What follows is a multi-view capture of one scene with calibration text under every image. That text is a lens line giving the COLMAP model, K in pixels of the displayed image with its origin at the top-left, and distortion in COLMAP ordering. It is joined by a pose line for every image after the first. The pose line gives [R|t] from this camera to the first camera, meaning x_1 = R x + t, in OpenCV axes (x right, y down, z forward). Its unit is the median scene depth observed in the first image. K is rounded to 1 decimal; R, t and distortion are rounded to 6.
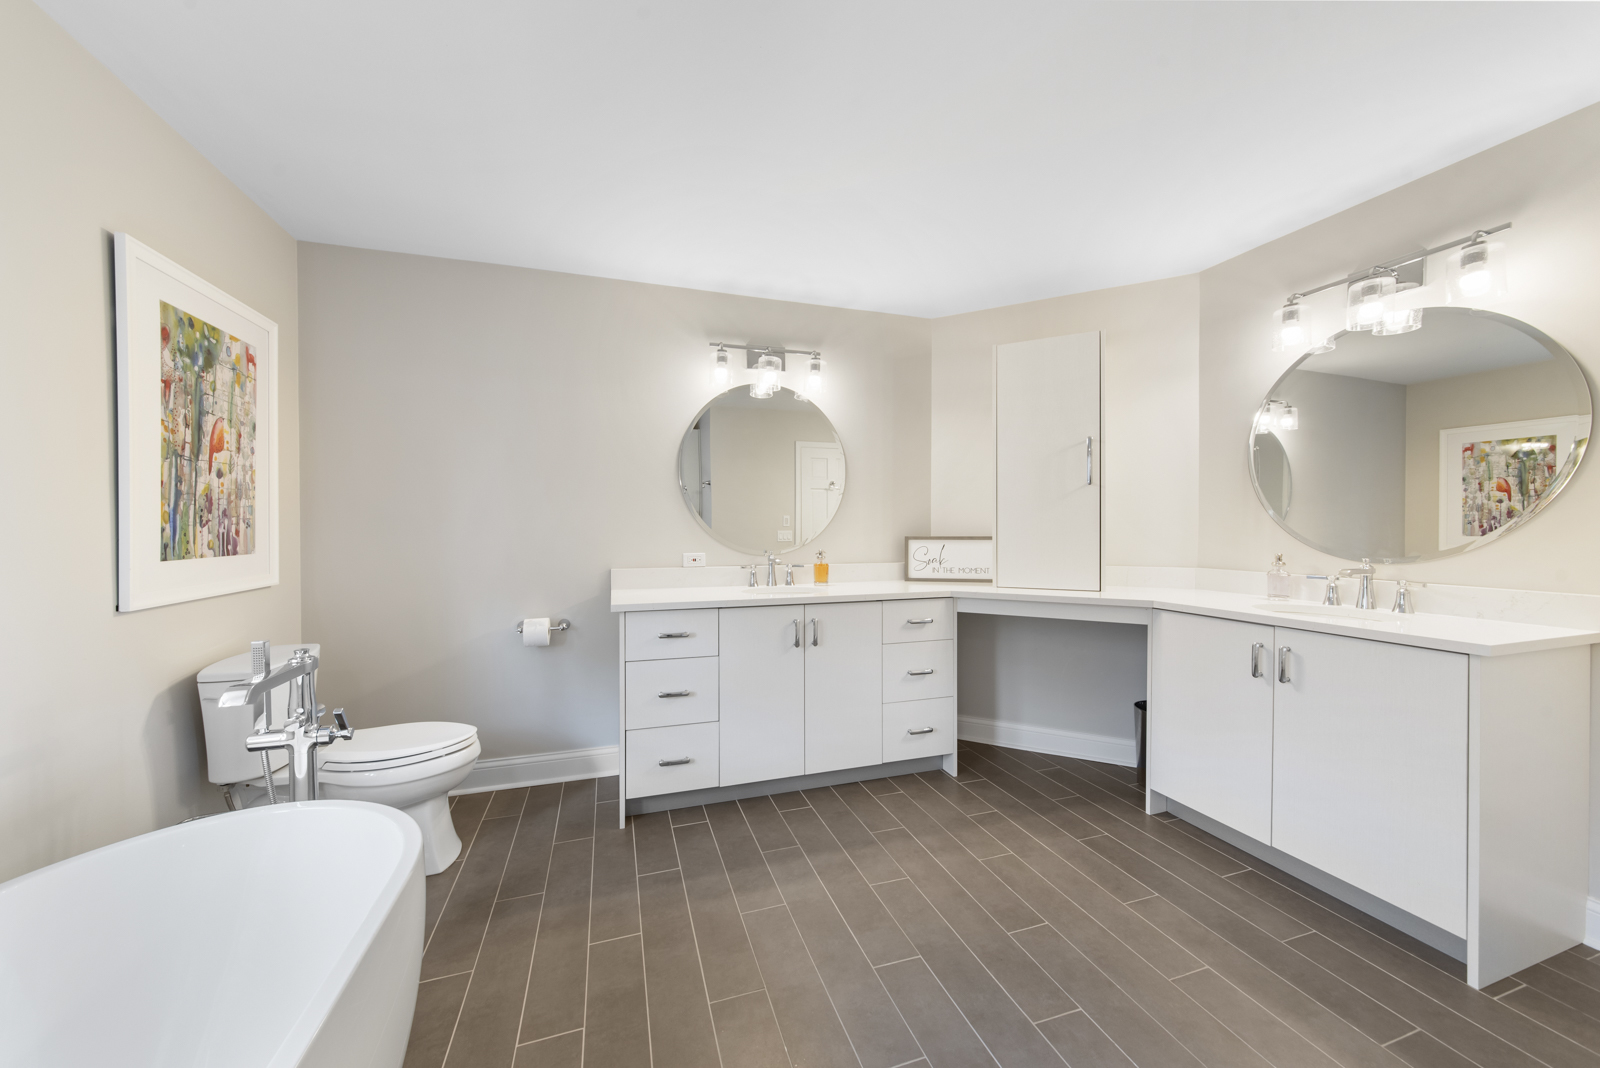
lens RADIAL K [[576.6, 0, 795.1], [0, 576.6, 538.3], [0, 0, 1]] dist [-0.001059, 0.004211]
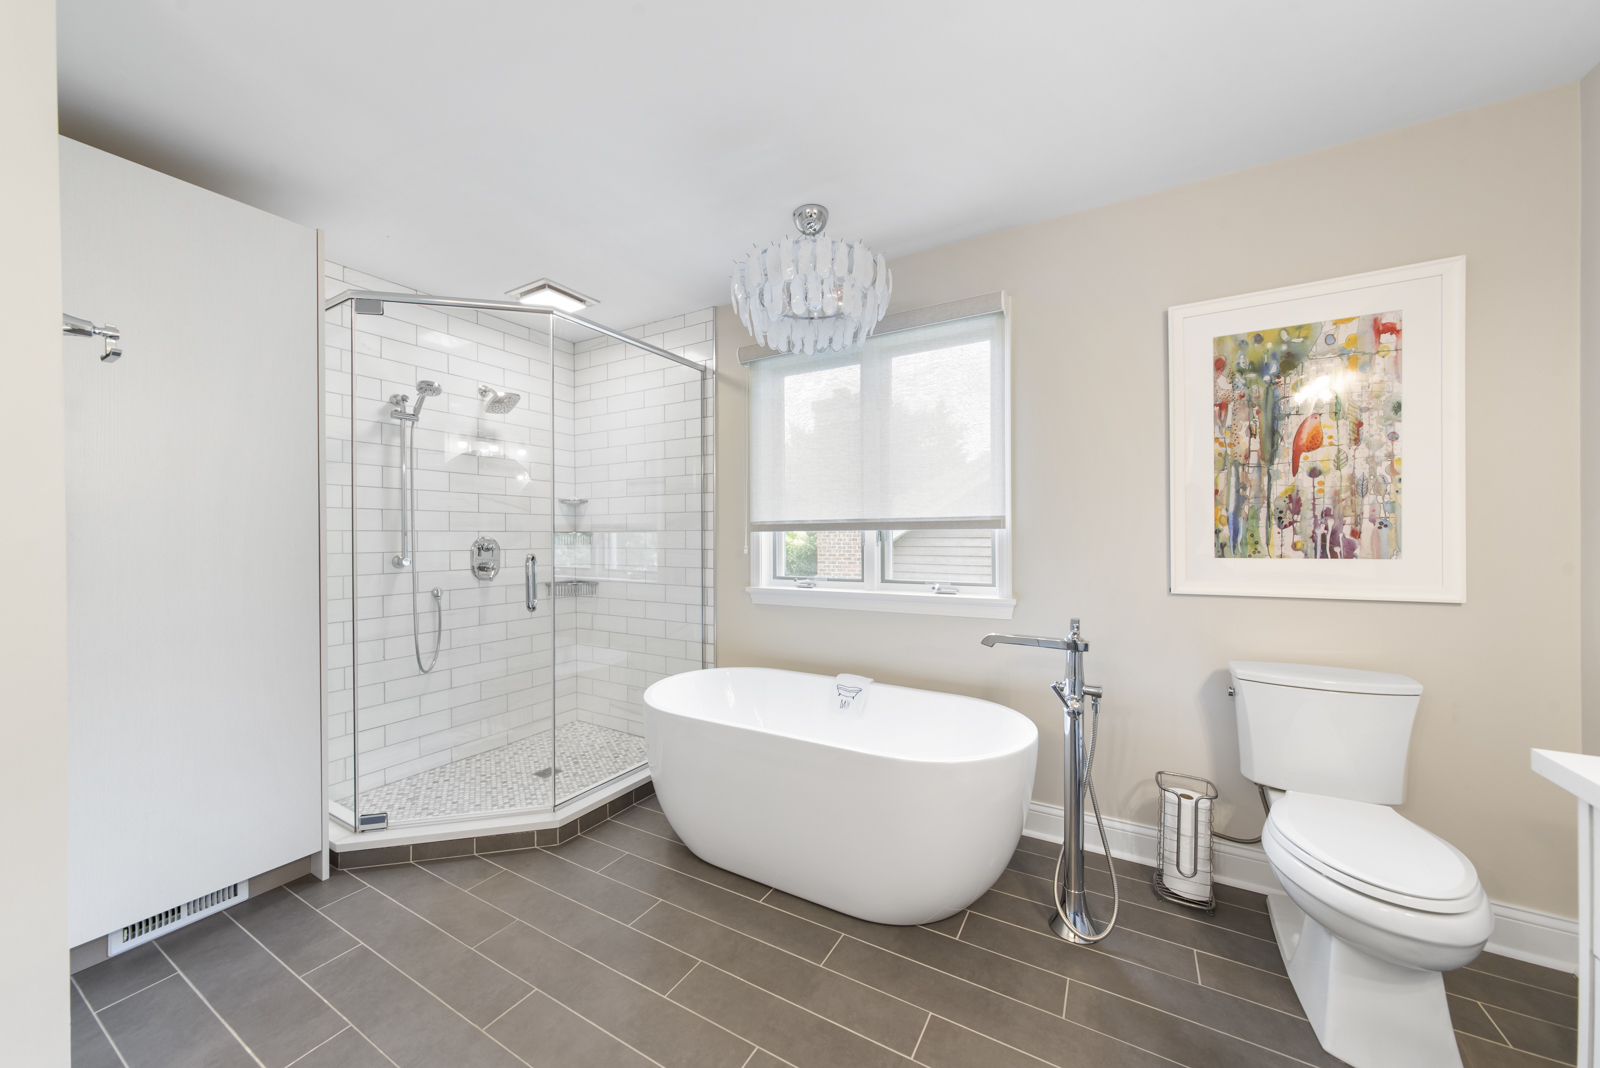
lens RADIAL K [[576.6, 0, 795.1], [0, 576.6, 538.3], [0, 0, 1]] dist [-0.001059, 0.004211]
pose [[-0.737506, 0.007160, -0.675302, 0.318609], [-0.006803, 0.999814, 0.018031, -0.014810], [0.675306, 0.017893, -0.737321, 1.222027]]
